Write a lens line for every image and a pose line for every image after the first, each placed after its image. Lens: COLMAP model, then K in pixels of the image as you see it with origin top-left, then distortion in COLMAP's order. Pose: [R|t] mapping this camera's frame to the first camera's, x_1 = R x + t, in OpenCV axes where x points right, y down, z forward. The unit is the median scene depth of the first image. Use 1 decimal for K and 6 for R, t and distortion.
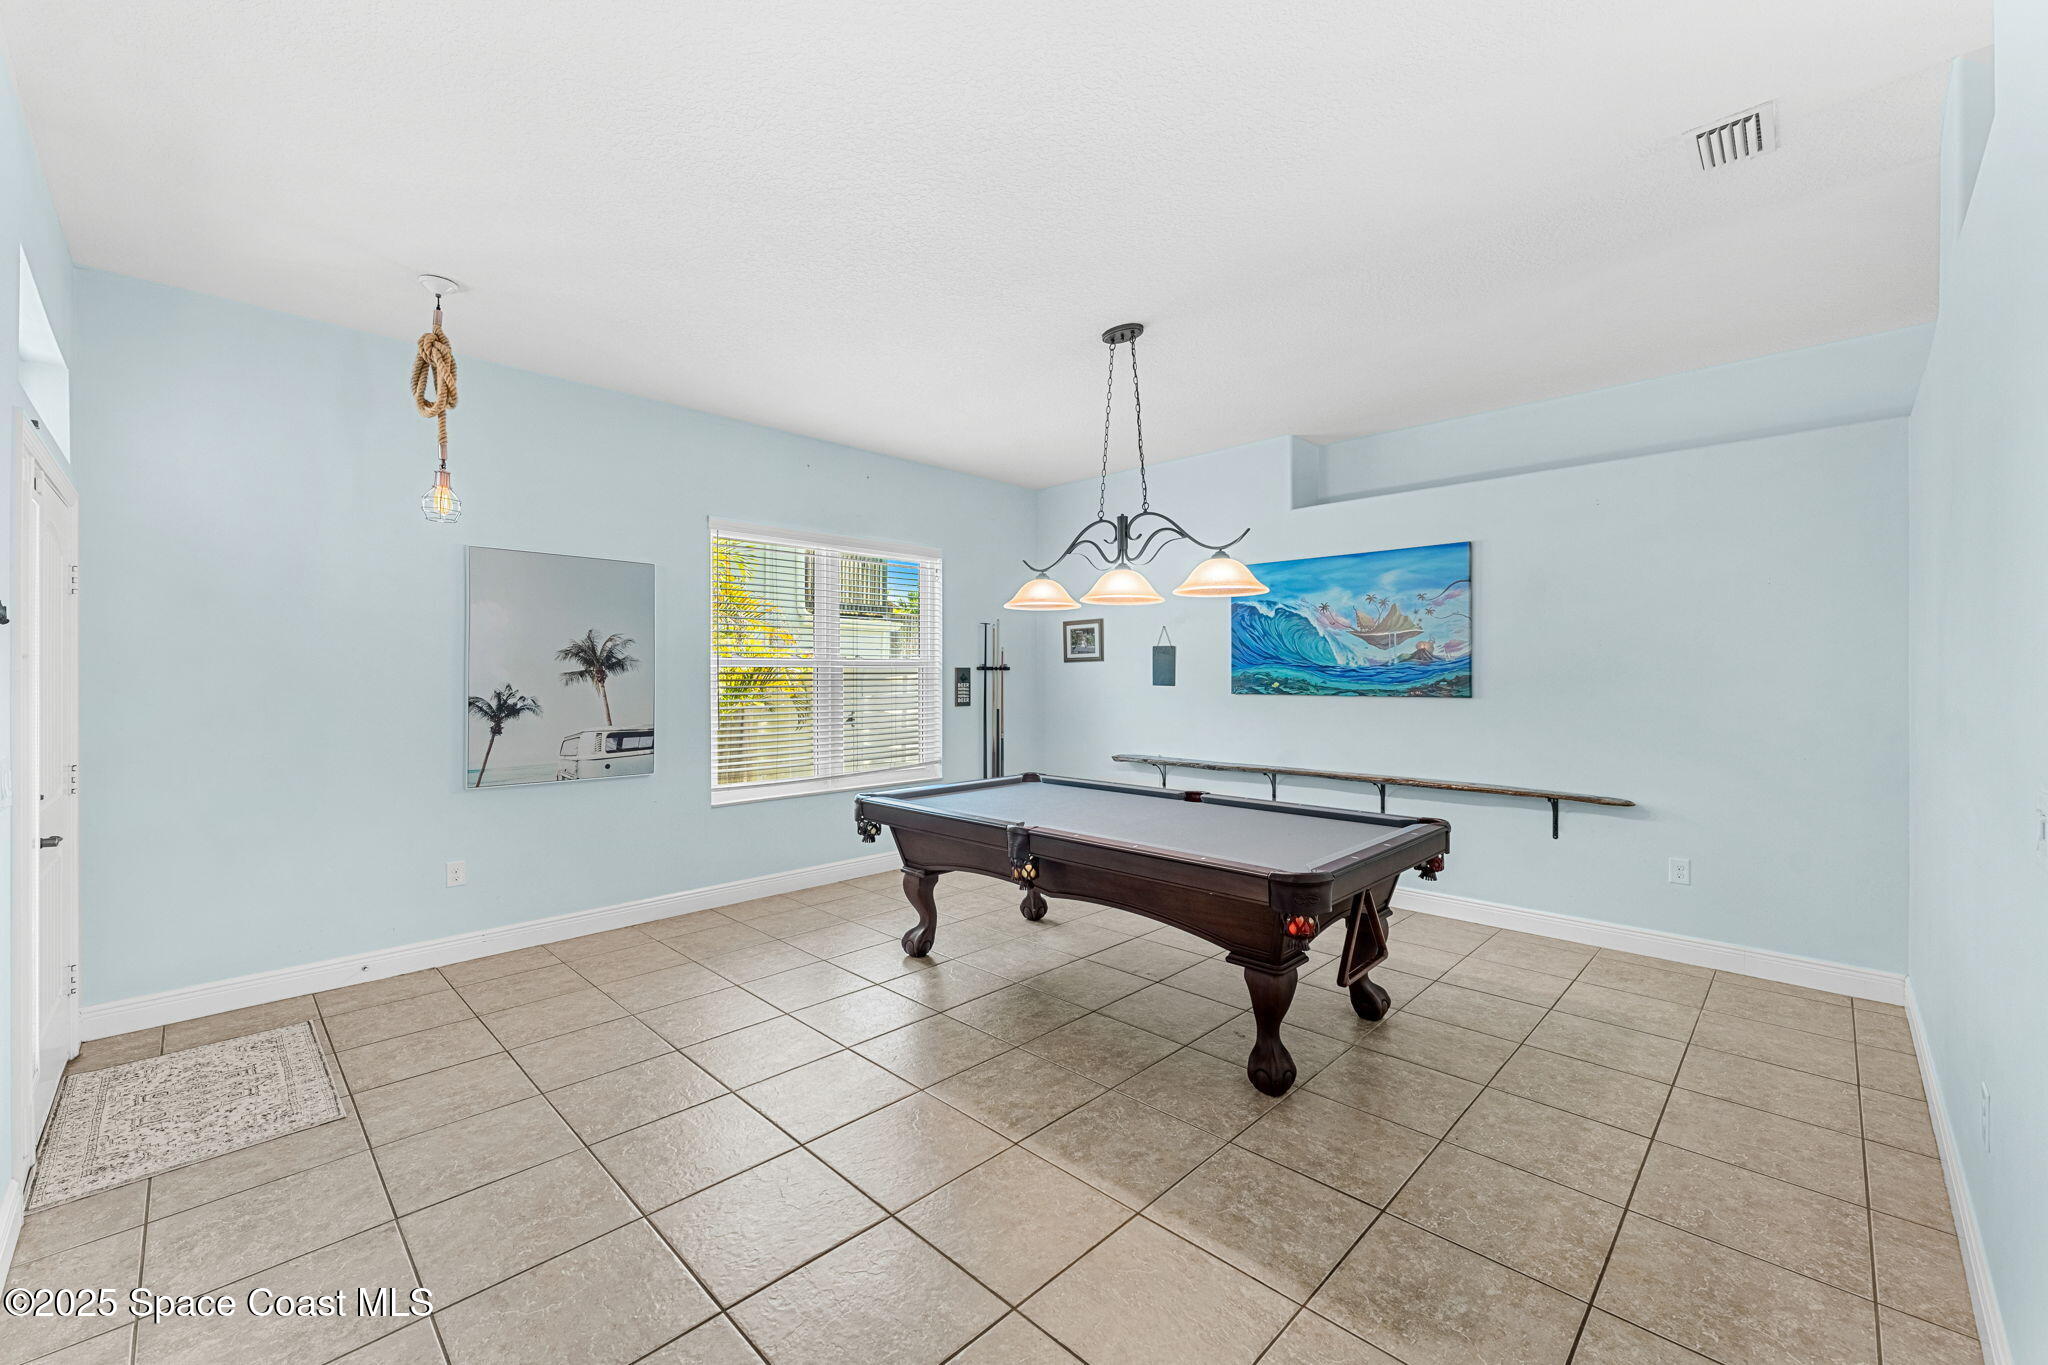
lens RADIAL K [[827.6, 0, 1029.8], [0, 827.6, 659.9], [0, 0, 1]] dist [0.000343, 0.000069]
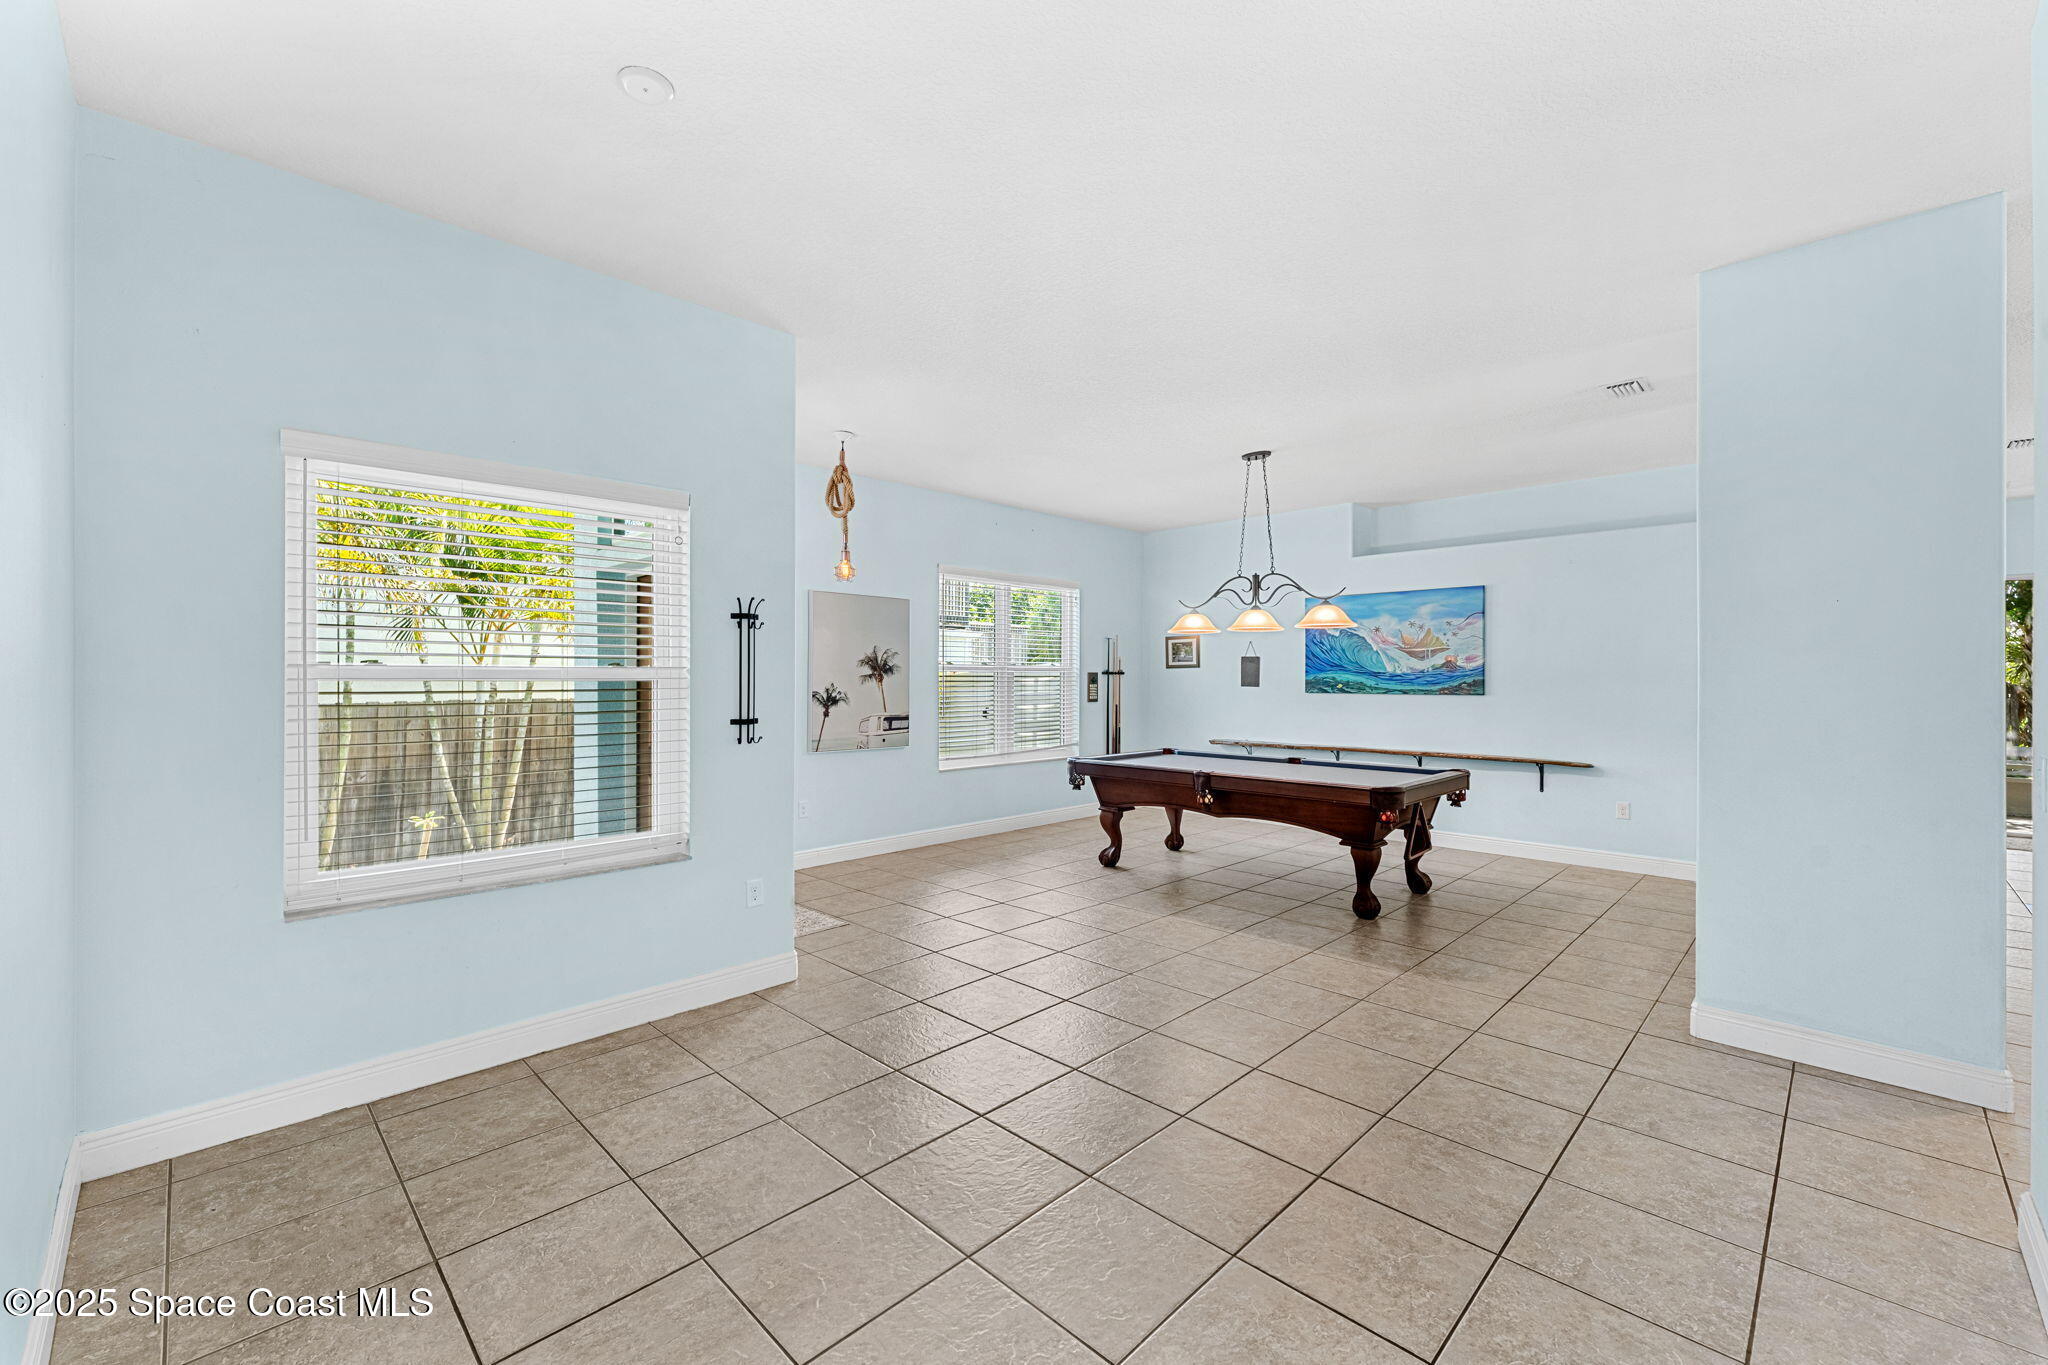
lens RADIAL K [[839.3, 0, 1029.0], [0, 839.3, 666.2], [0, 0, 1]] dist [0.001440, 0.000079]
pose [[0.999954, 0.003220, -0.009042, -0.242707], [-0.003190, 0.999989, 0.003332, -0.006393], [0.009052, -0.003303, 0.999954, -0.462684]]
